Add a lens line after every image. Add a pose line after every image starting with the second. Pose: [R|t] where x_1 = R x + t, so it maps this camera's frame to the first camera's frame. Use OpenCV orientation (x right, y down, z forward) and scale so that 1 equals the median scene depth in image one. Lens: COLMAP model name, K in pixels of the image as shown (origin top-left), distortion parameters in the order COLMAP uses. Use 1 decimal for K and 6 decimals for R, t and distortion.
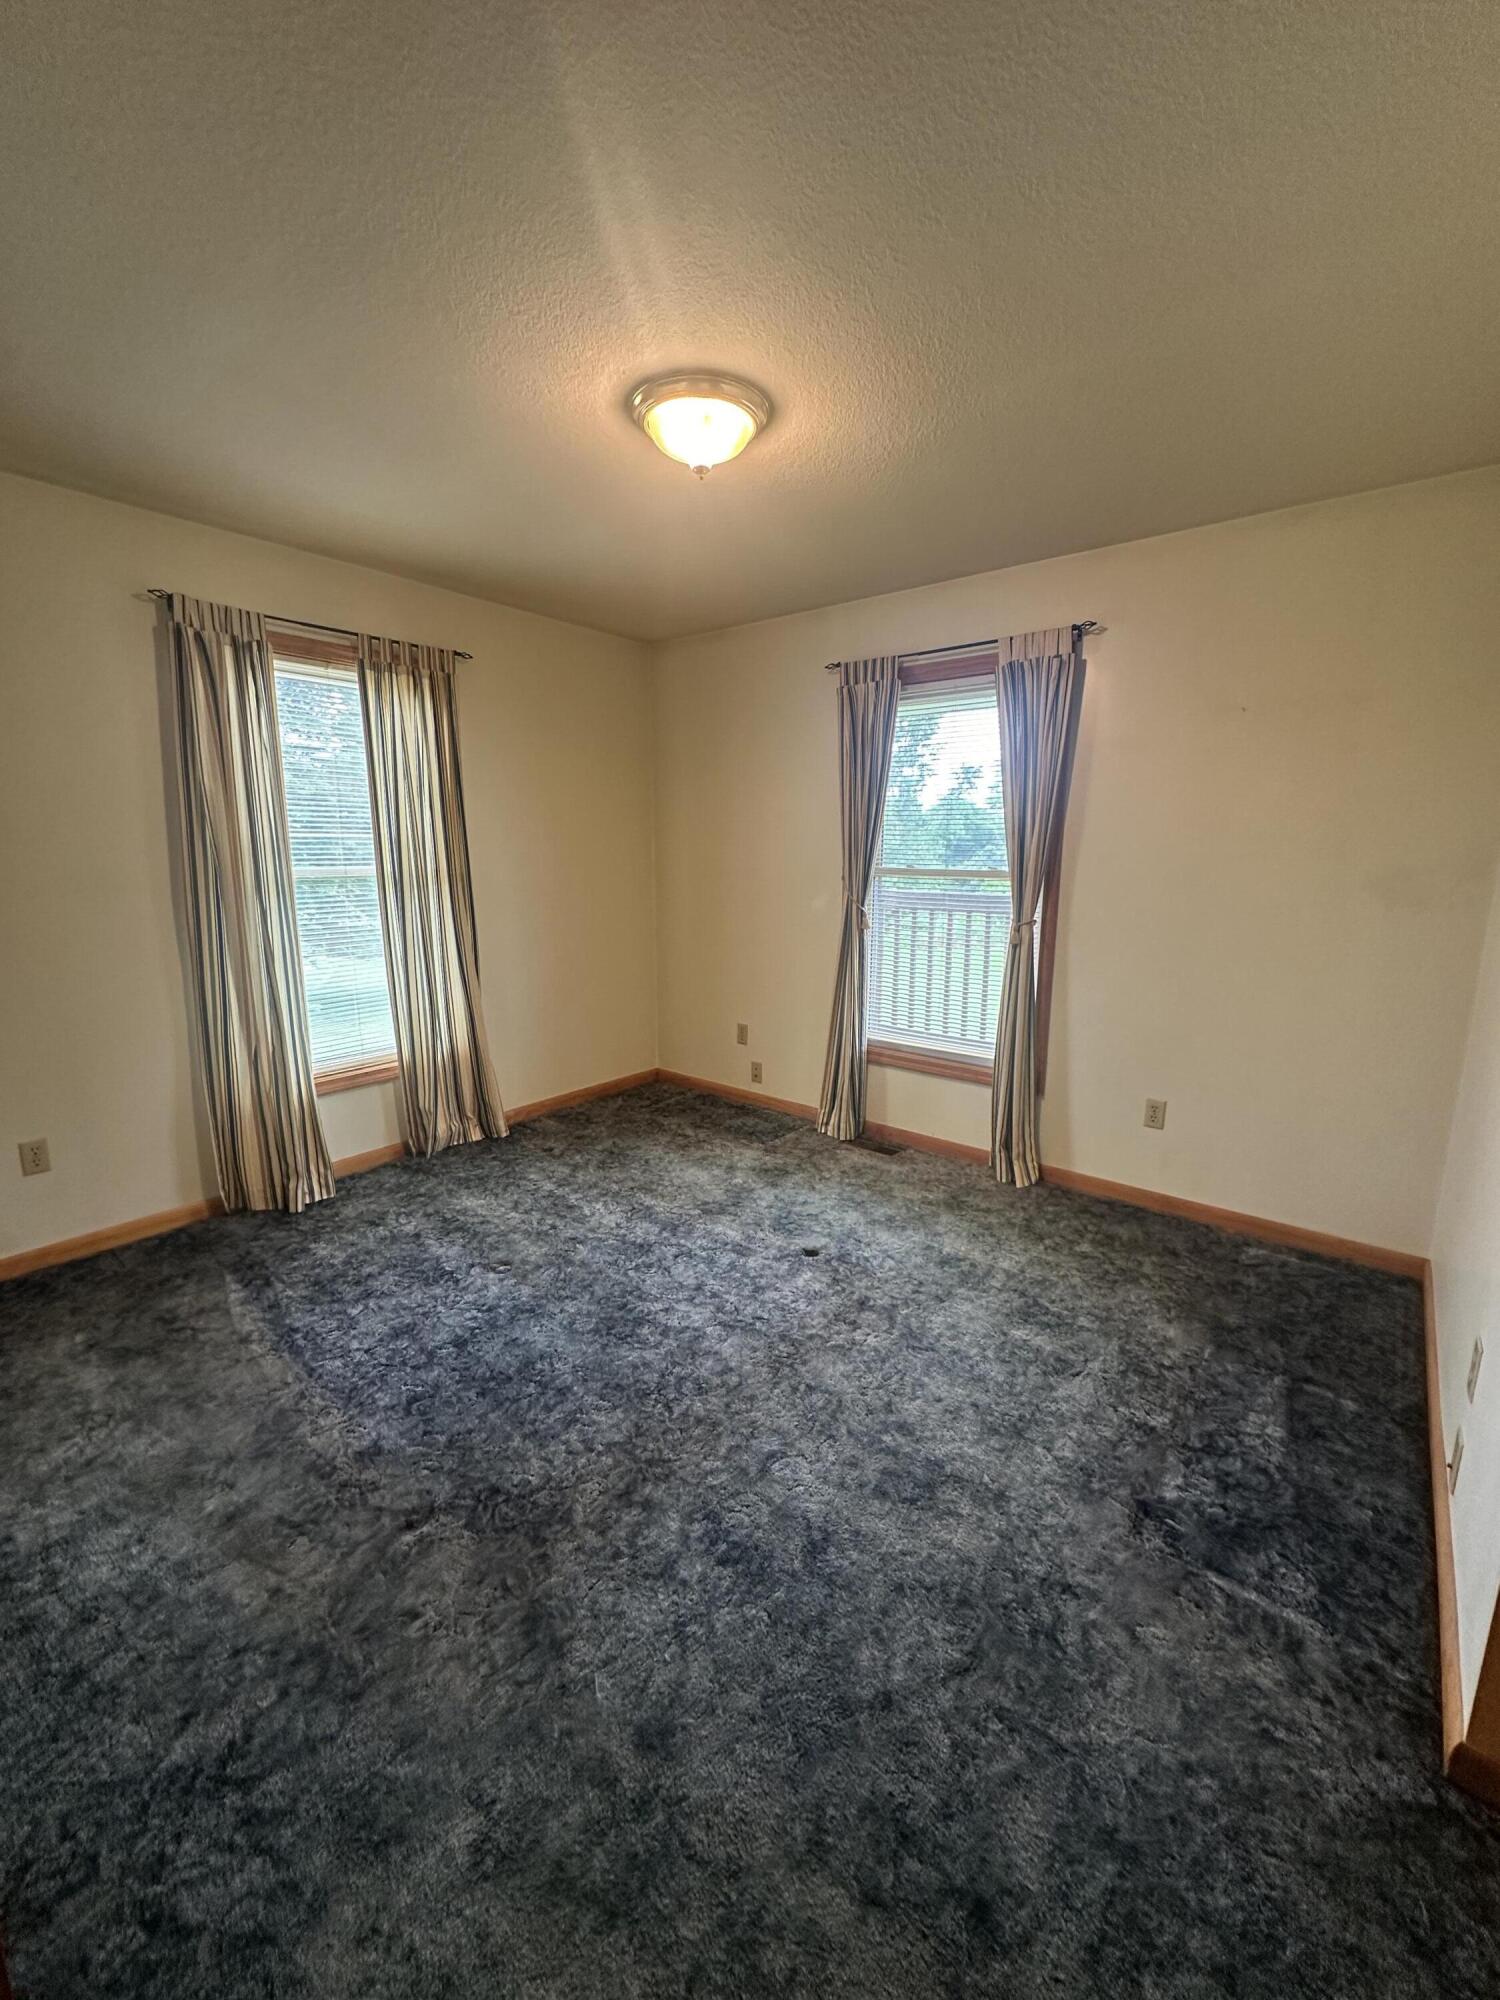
lens RADIAL K [[793.9, 0, 761.9], [0, 793.9, 1000.5], [0, 0, 1]] dist [-0.000029, 0.000134]
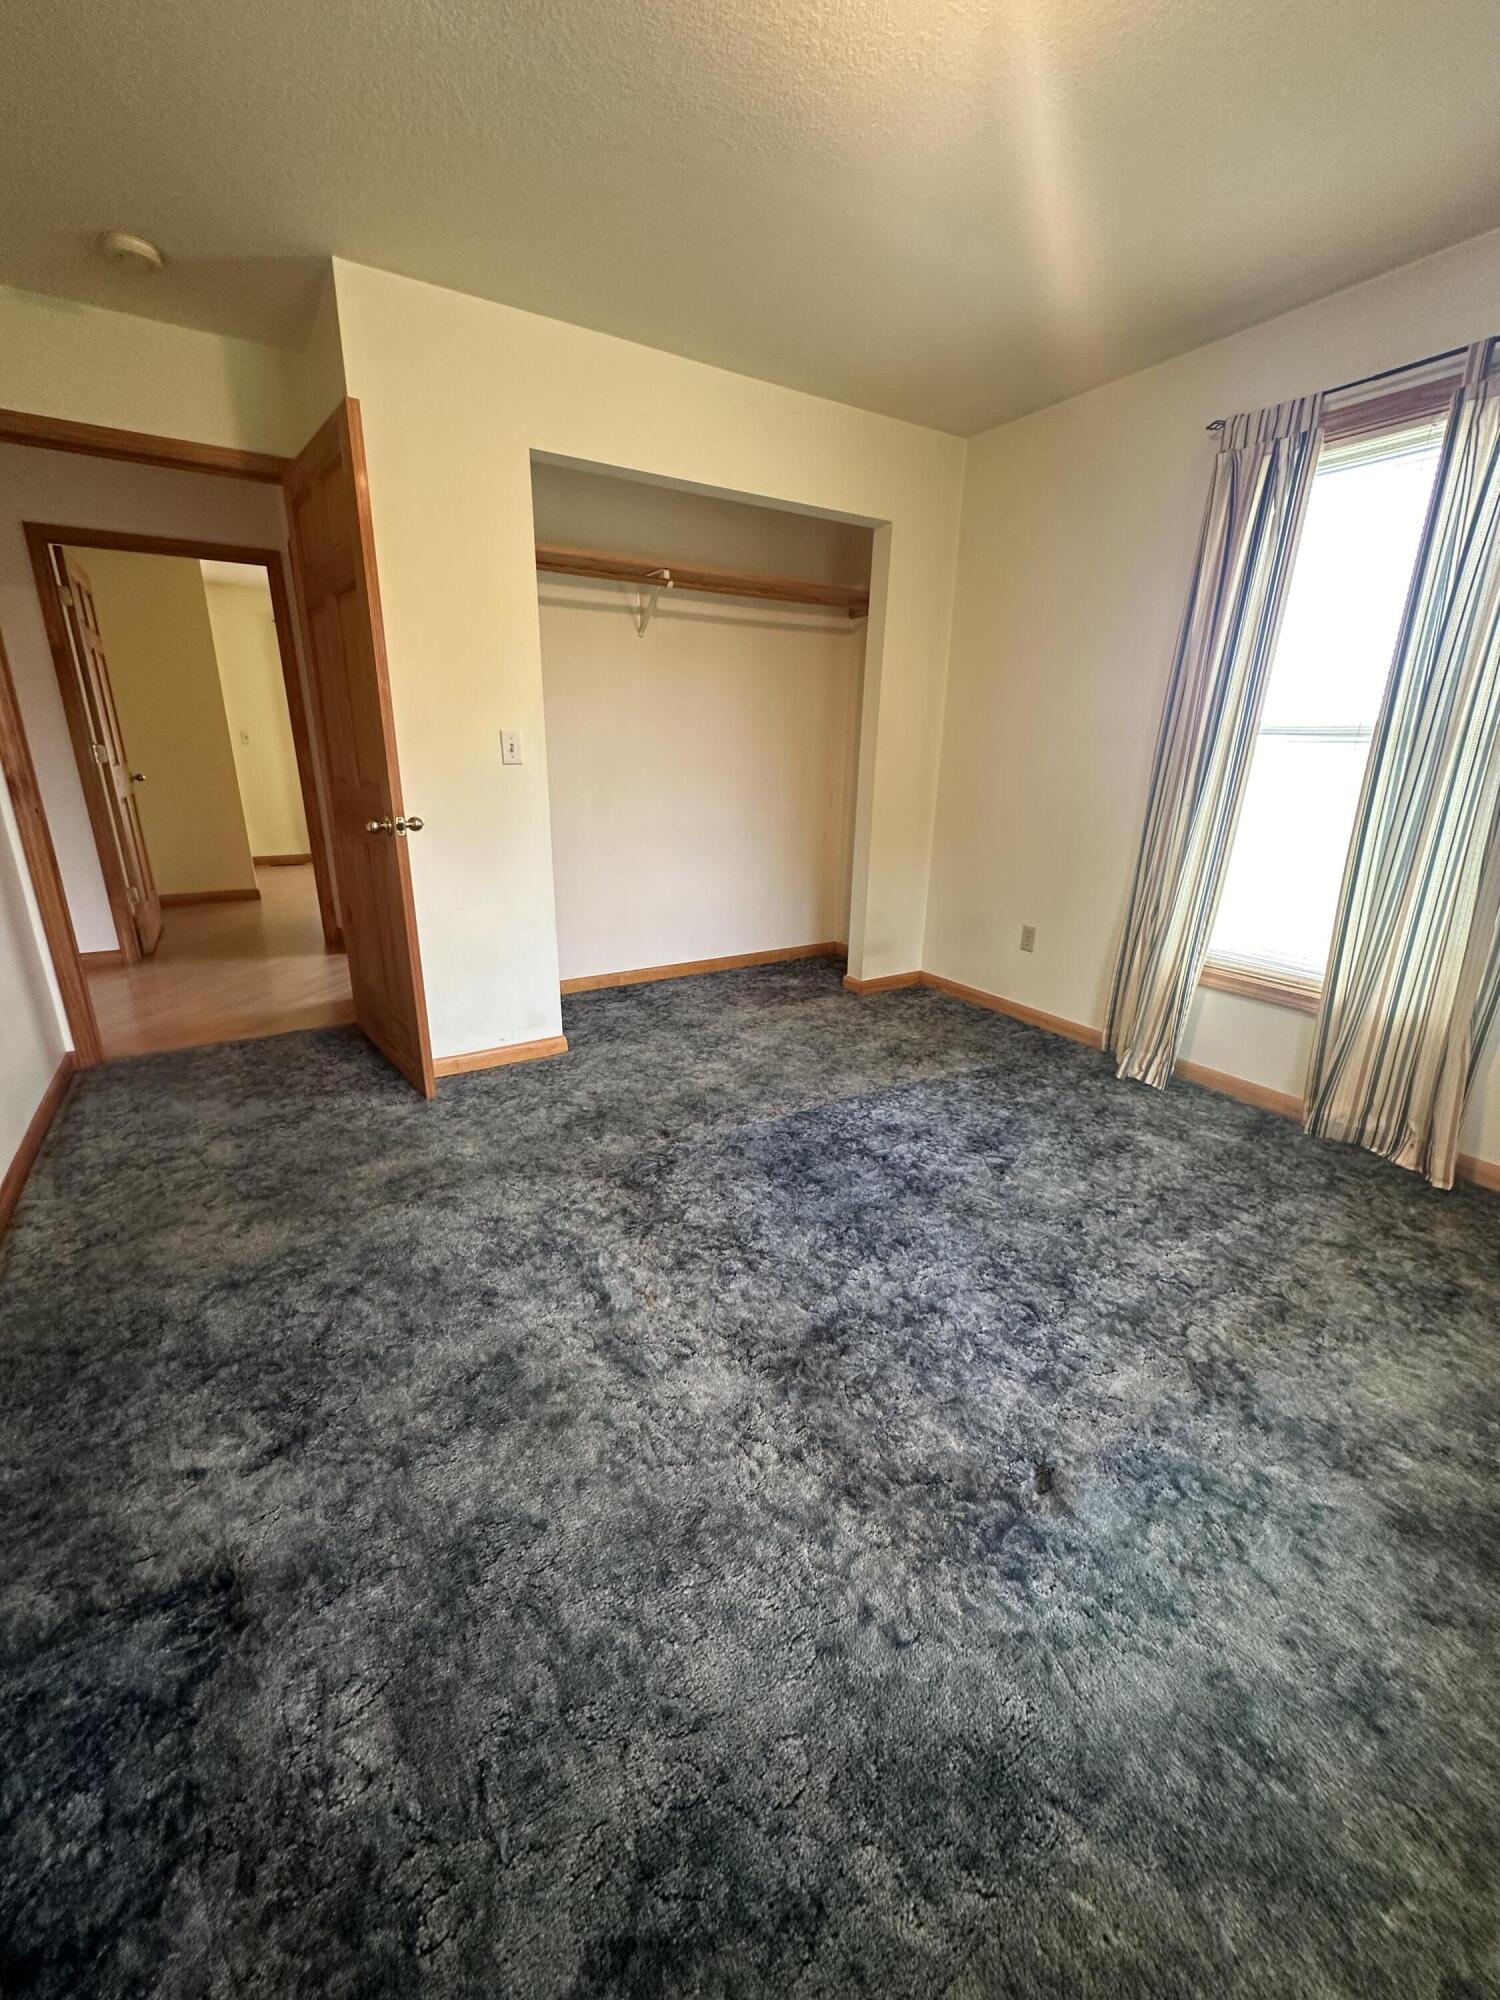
lens RADIAL K [[794.5, 0, 746.4], [0, 794.5, 998.1], [0, 0, 1]] dist [-0.001346, 0.000122]
pose [[-0.338864, 0.277352, -0.899025, 0.530783], [-0.196583, 0.913597, 0.355944, -0.105612], [0.920069, 0.297350, -0.255063, 0.948160]]
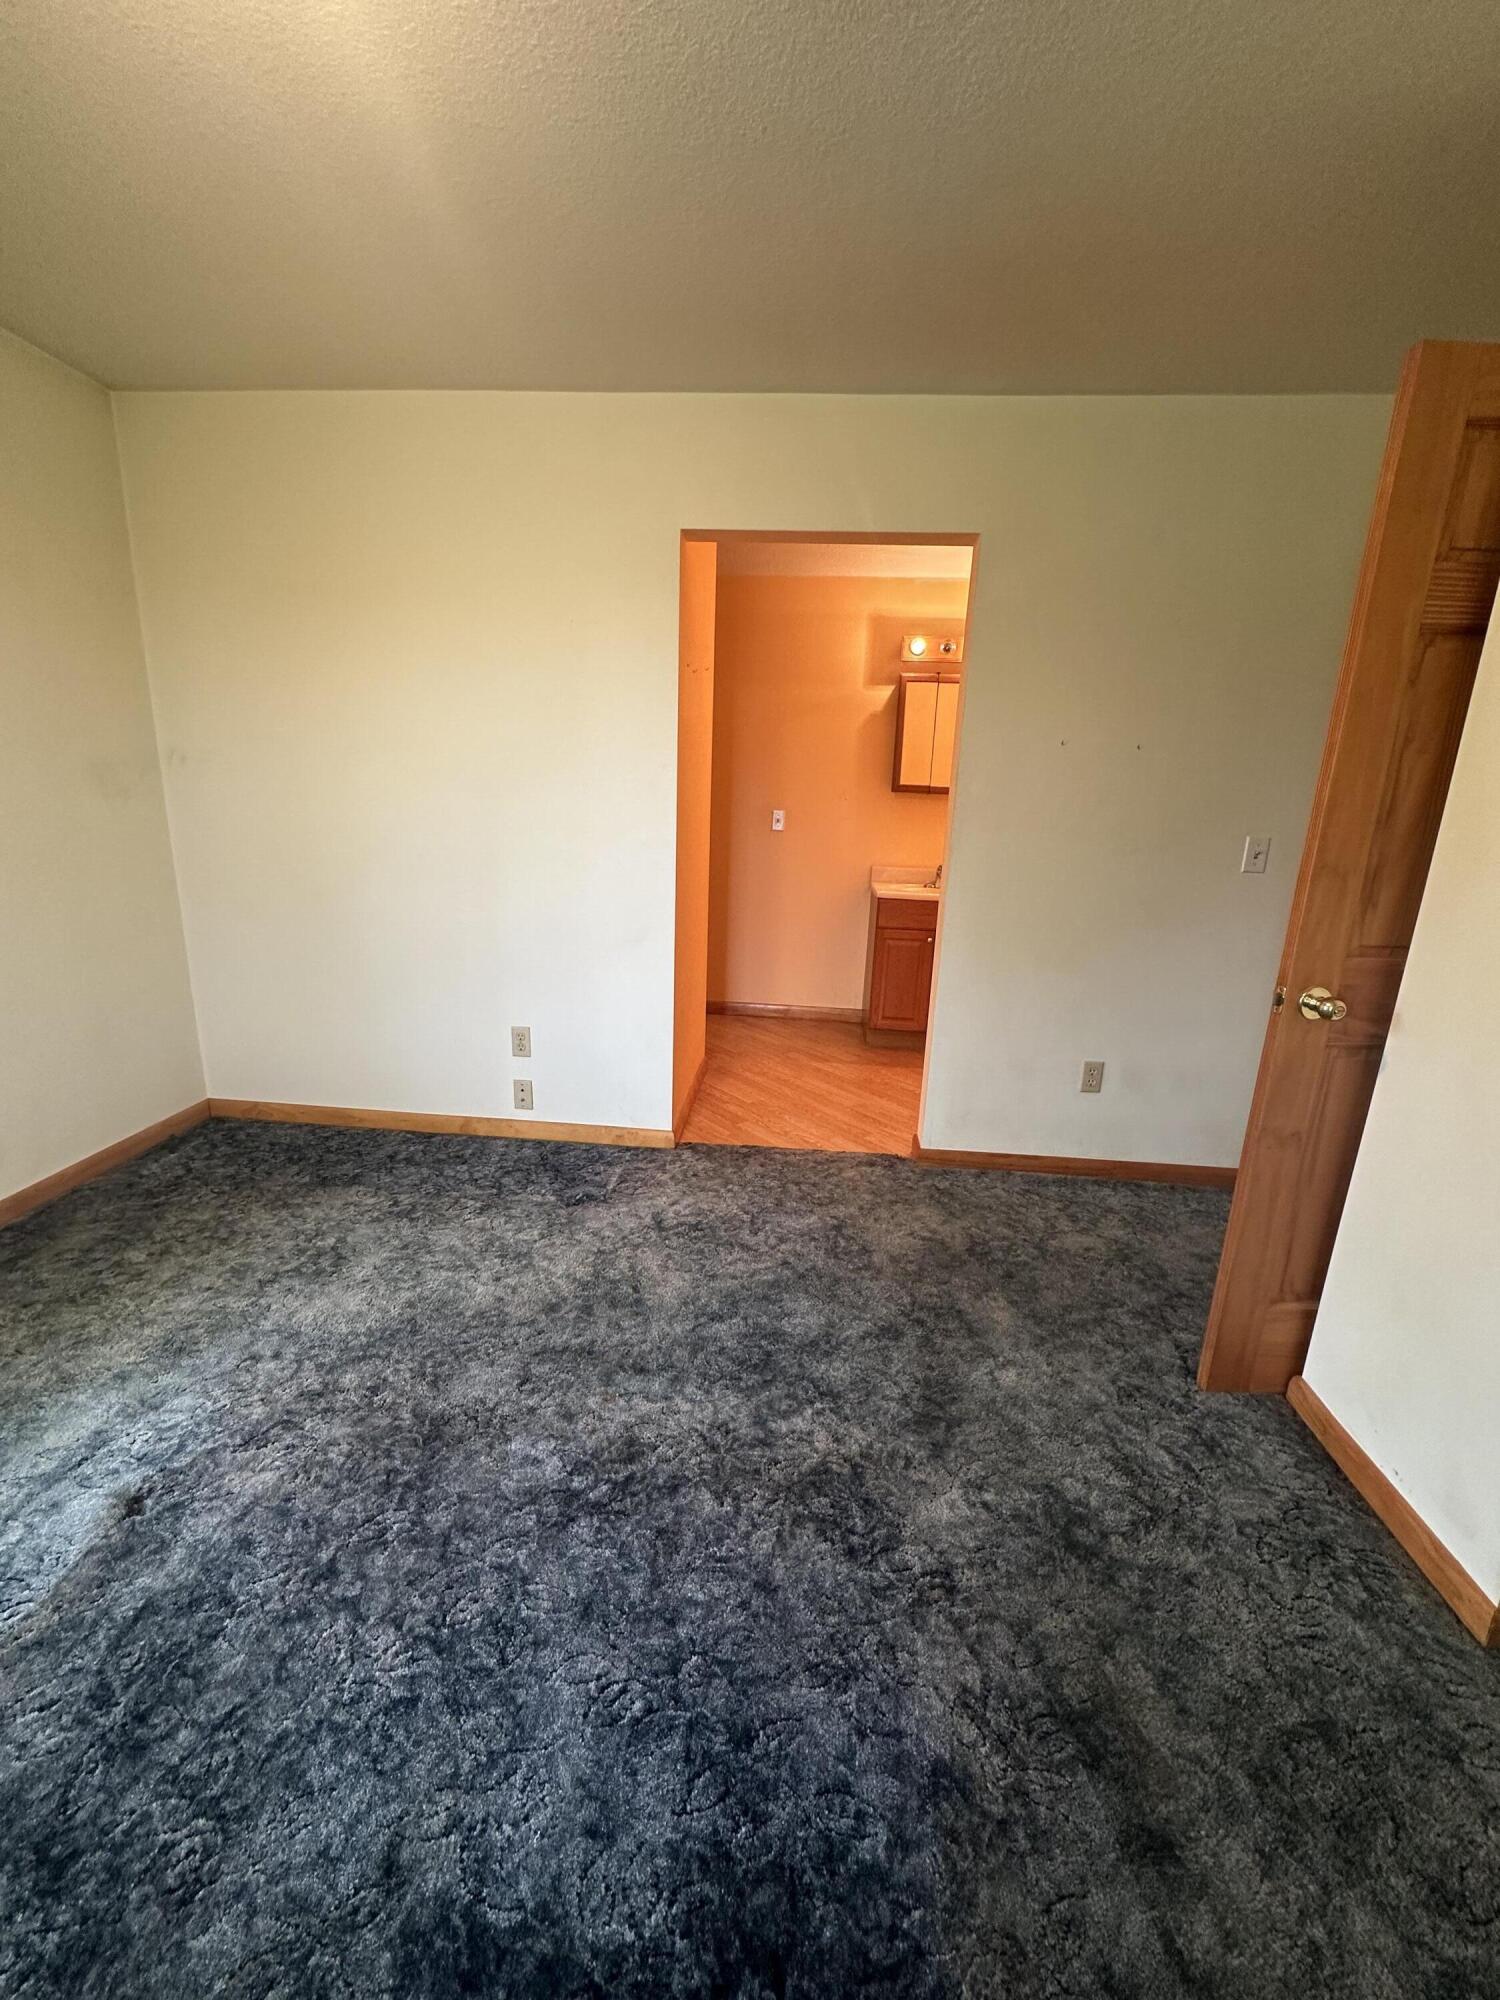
lens RADIAL K [[794.5, 0, 746.4], [0, 794.5, 998.1], [0, 0, 1]] dist [-0.001346, 0.000122]
pose [[-0.549086, -0.231057, 0.803192, -0.544382], [0.118239, 0.929883, 0.348334, -0.137172], [-0.827360, 0.286234, -0.483266, 0.902424]]
